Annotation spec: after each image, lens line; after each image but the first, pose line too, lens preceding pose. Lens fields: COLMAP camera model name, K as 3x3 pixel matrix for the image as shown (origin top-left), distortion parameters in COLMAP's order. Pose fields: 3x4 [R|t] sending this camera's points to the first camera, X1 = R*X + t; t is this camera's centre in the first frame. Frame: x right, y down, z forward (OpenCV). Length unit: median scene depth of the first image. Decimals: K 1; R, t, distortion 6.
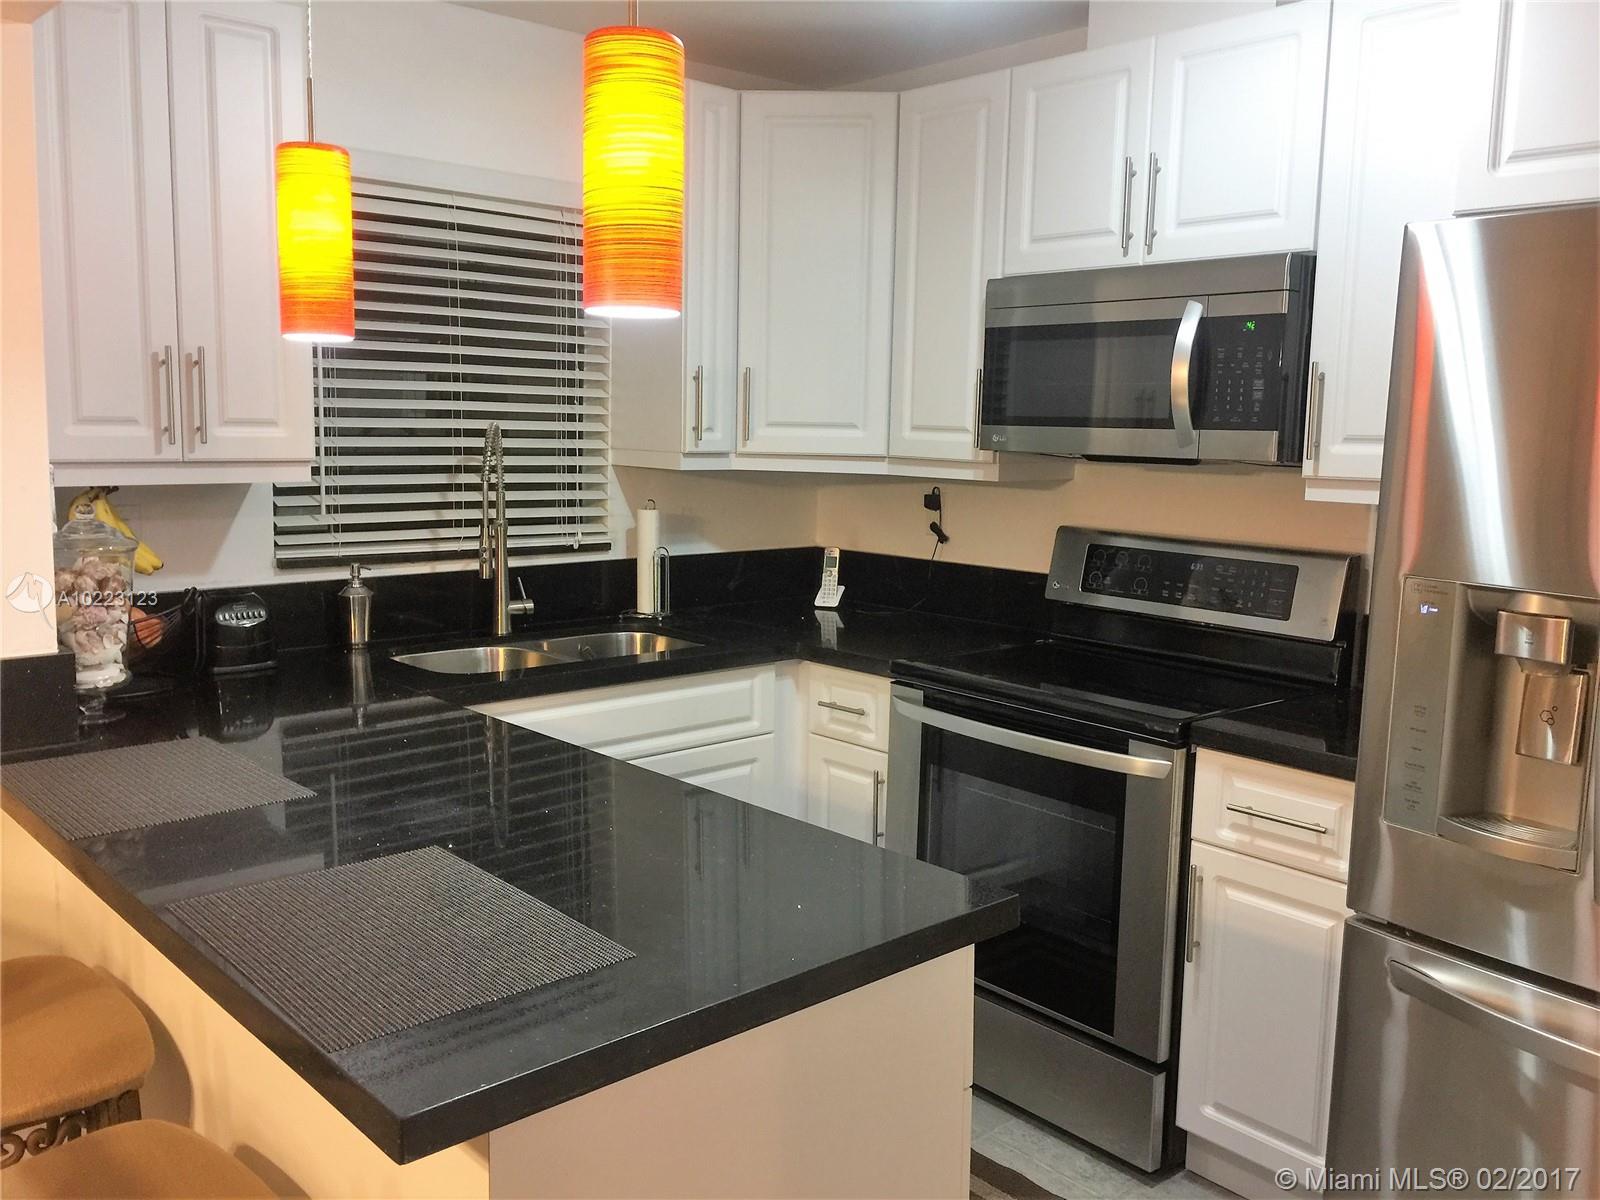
lens RADIAL K [[1321.4, 0, 800.0], [0, 1321.4, 600.0], [0, 0, 1]] dist [0.001617, -0.006231]
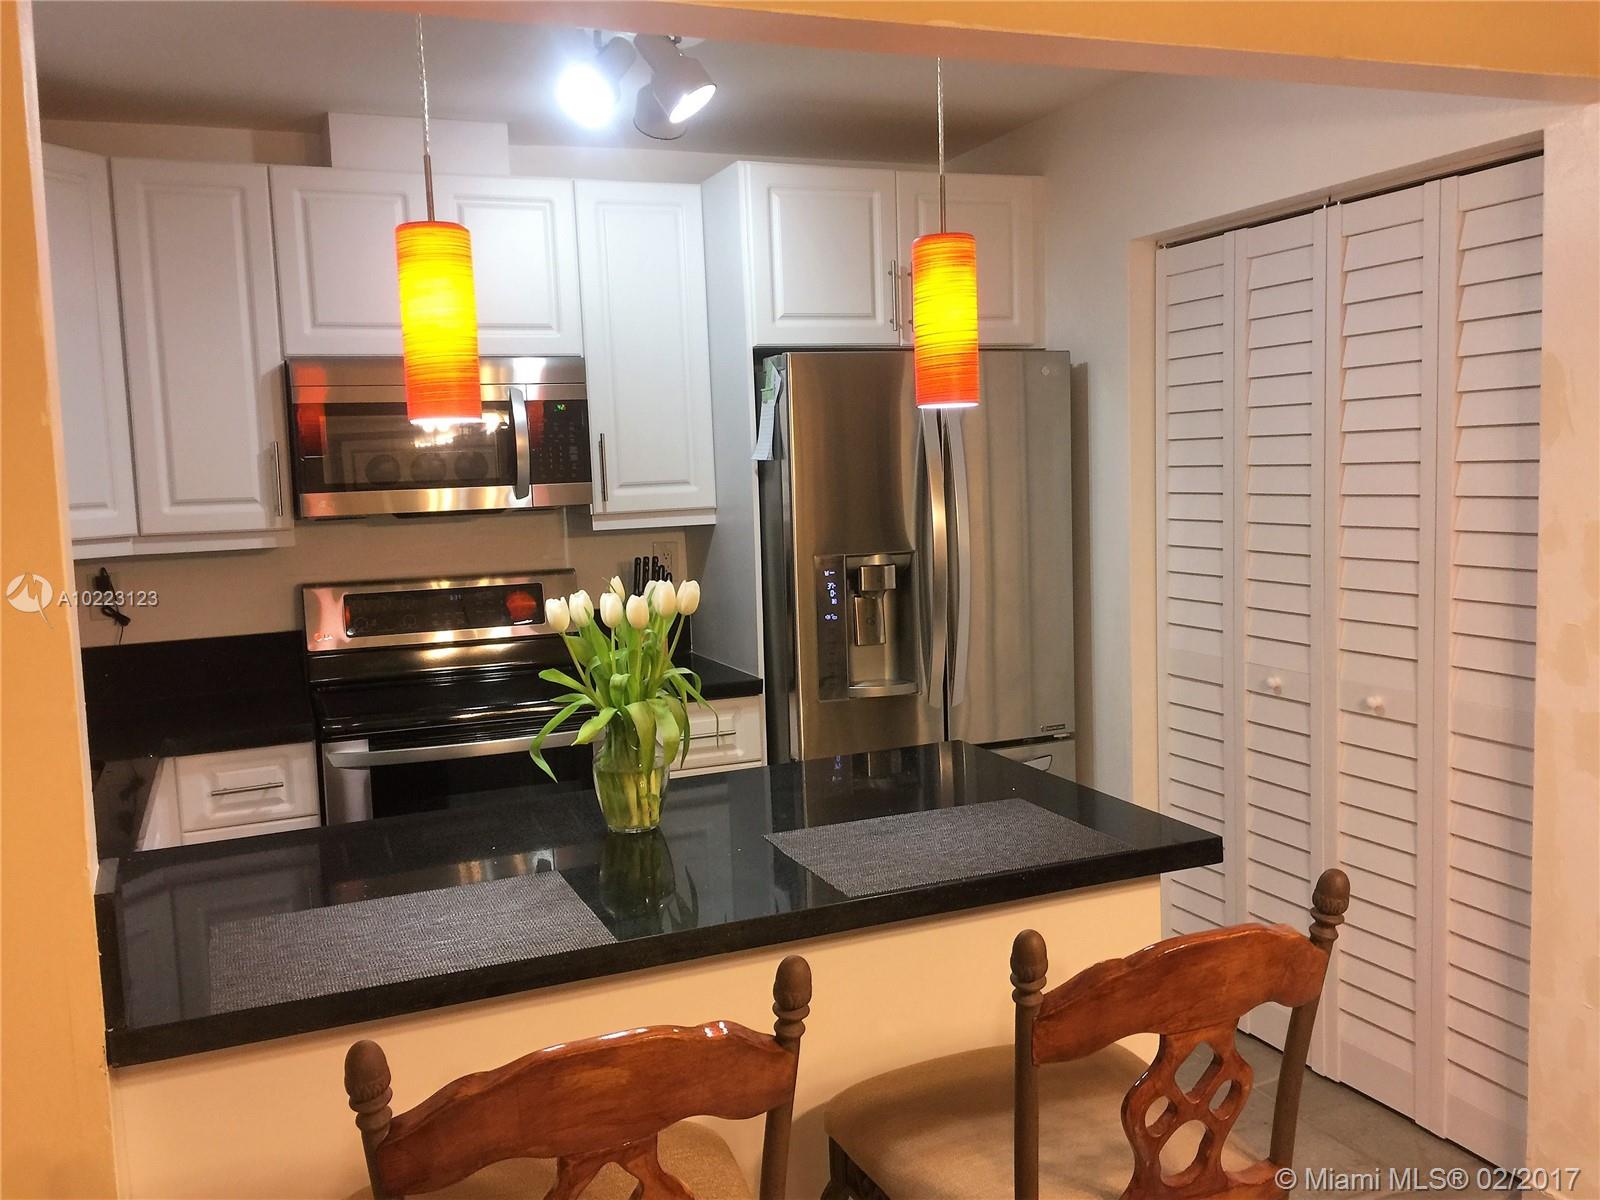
lens RADIAL K [[1315.9, 0, 800.0], [0, 1315.9, 600.0], [0, 0, 1]] dist [0.001680, -0.098787]
pose [[0.323294, -0.131371, 0.937135, -0.739385], [0.166744, 0.982730, 0.080239, -0.066199], [-0.931492, 0.130321, 0.339616, 0.276518]]
